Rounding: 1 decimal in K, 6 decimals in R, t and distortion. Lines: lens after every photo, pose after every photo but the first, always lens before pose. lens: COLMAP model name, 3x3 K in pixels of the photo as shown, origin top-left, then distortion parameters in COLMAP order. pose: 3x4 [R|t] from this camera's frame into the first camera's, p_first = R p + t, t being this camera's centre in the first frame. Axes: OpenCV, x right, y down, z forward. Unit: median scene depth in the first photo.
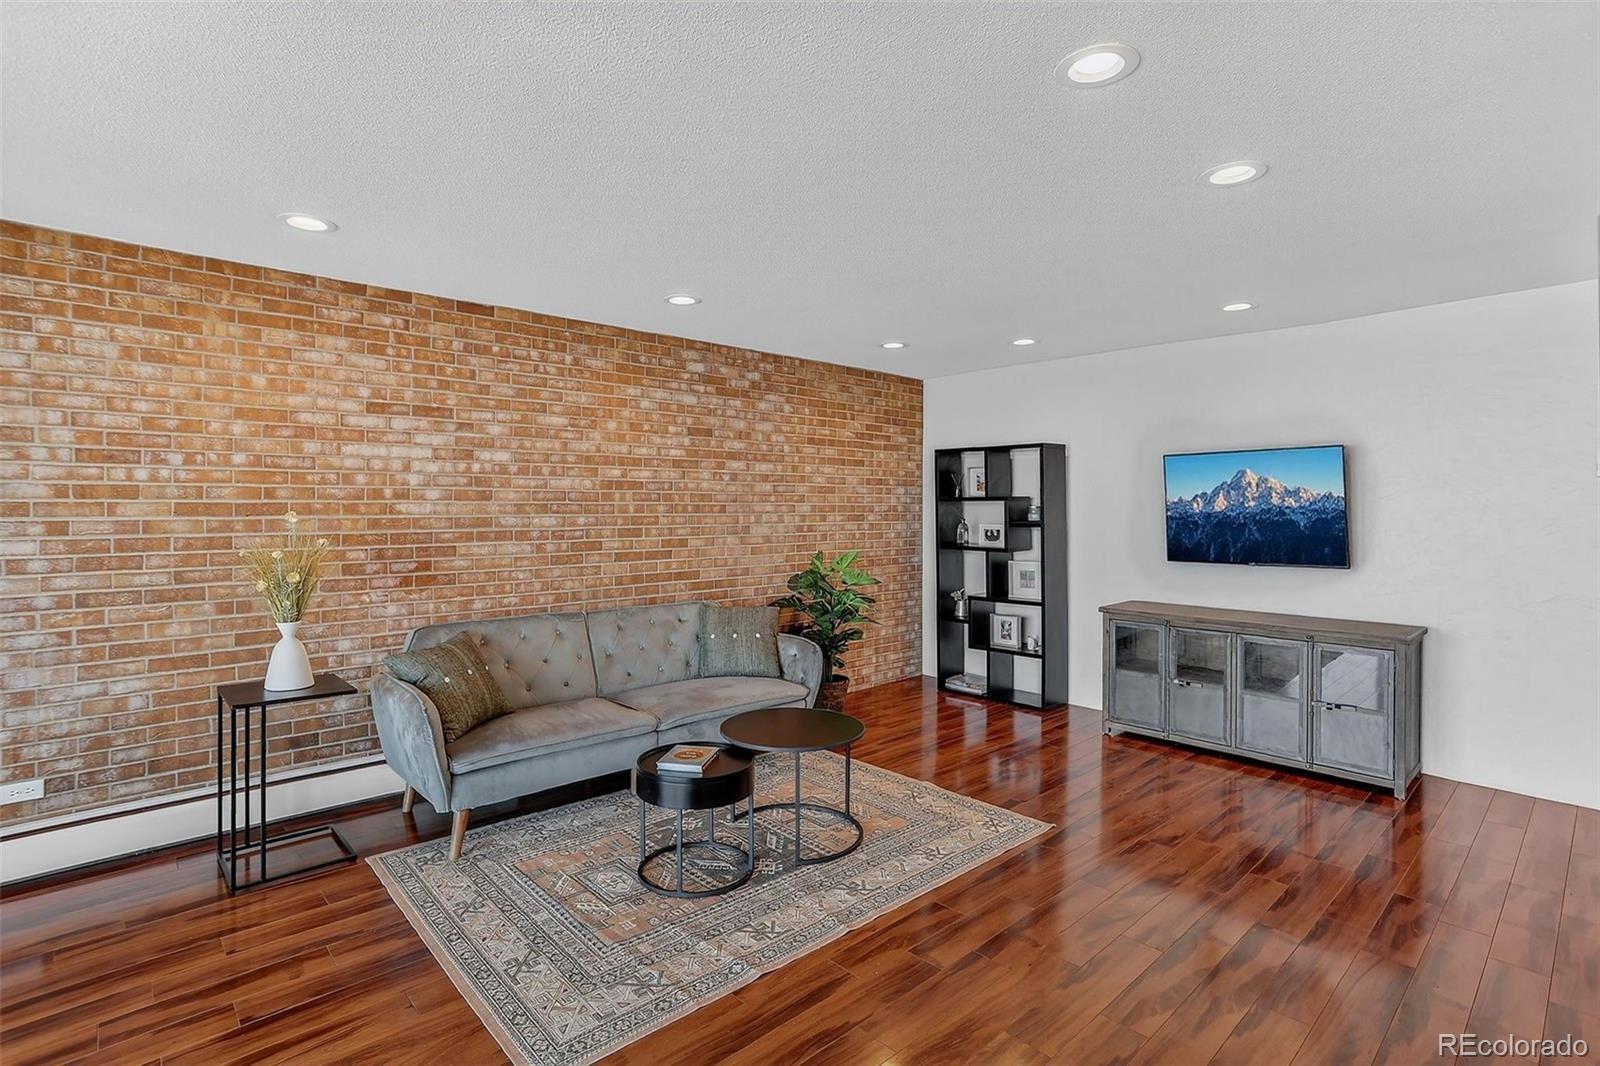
lens RADIAL K [[783.1, 0, 796.7], [0, 783.1, 513.3], [0, 0, 1]] dist [-0.004550, 0.000103]
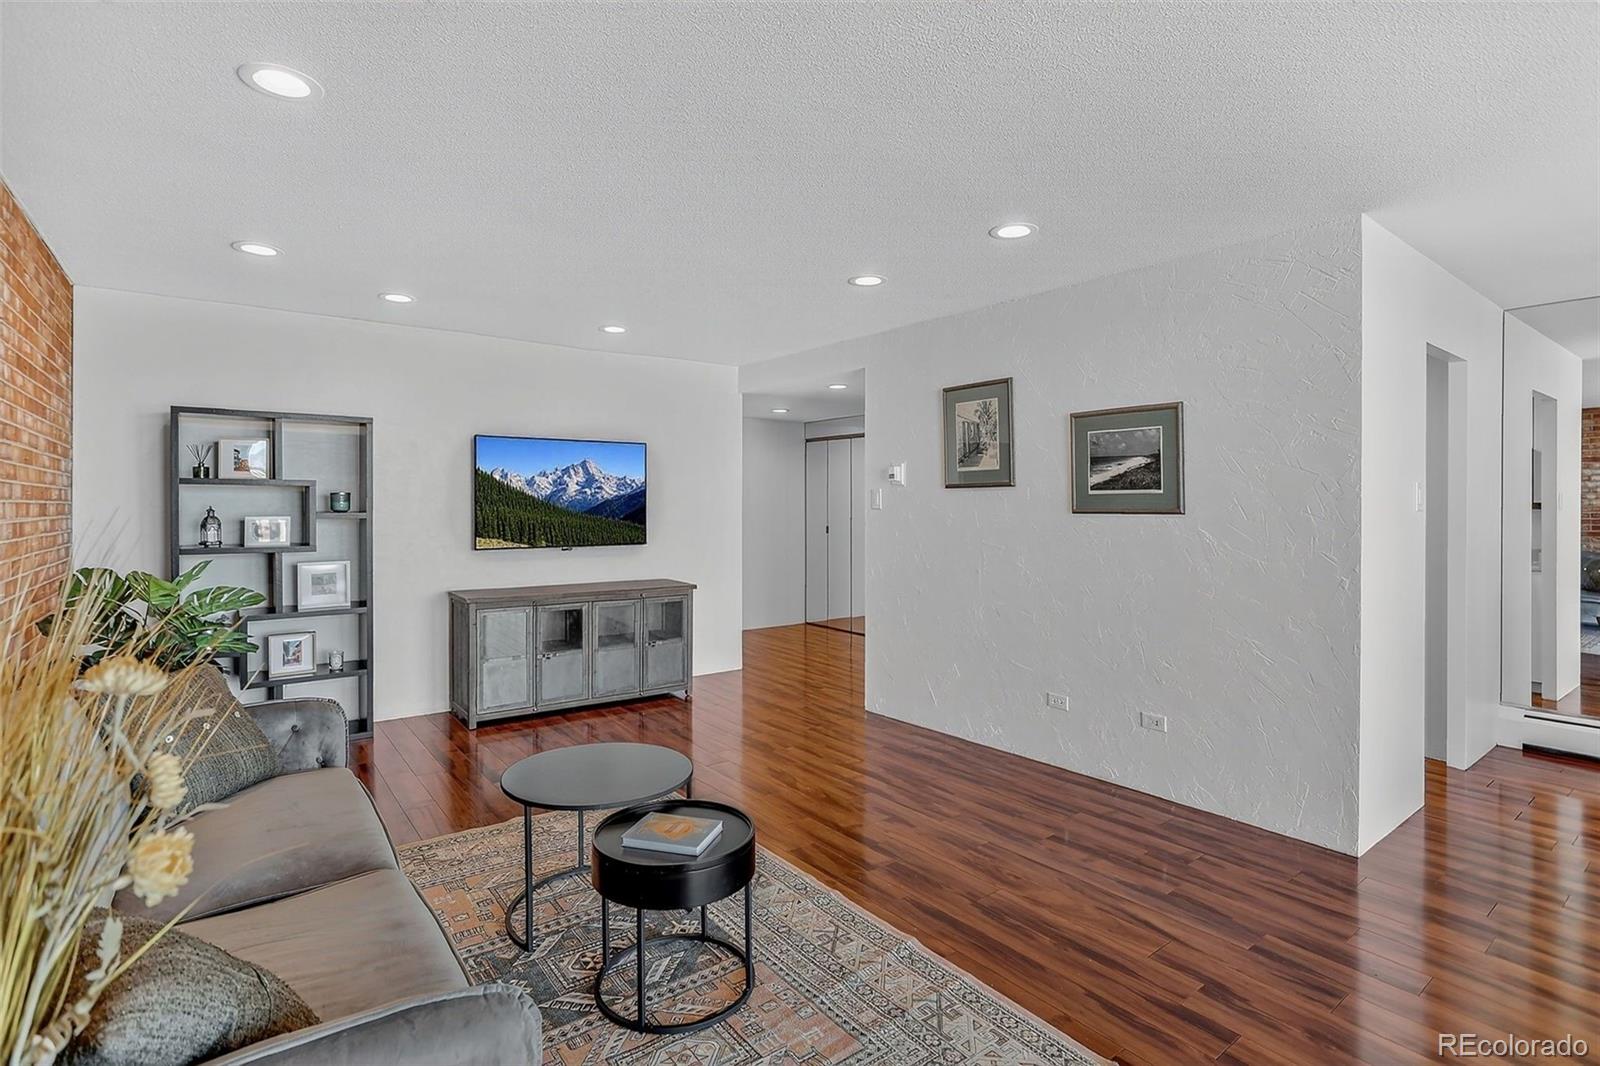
lens RADIAL K [[783.1, 0, 796.7], [0, 783.1, 513.3], [0, 0, 1]] dist [-0.004550, 0.000103]
pose [[0.088399, -0.005789, 0.996068, -0.799915], [0.003441, 0.999979, 0.005506, 0.017760], [-0.996079, 0.002941, 0.088417, 0.786488]]
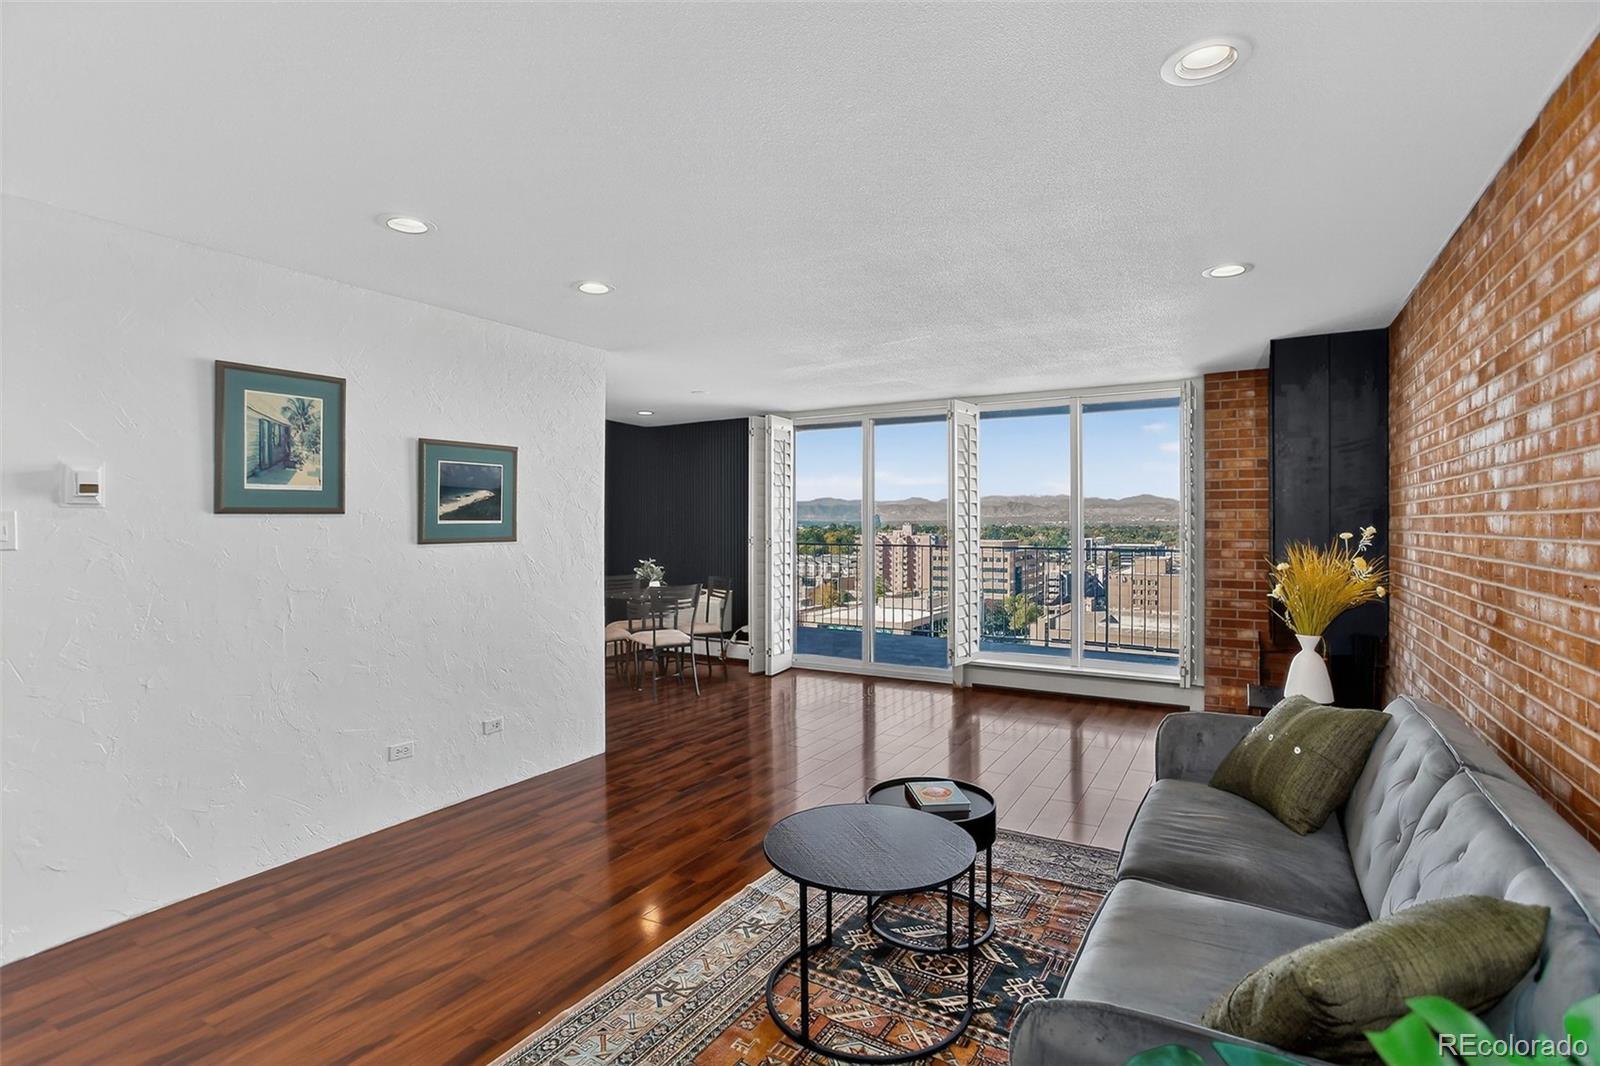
lens RADIAL K [[783.1, 0, 796.7], [0, 783.1, 513.3], [0, 0, 1]] dist [-0.004550, 0.000103]
pose [[-0.961307, 0.002147, -0.275469, 0.258684], [0.003628, 0.999982, -0.004865, -0.011914], [0.275454, -0.005676, -0.961298, 1.753745]]
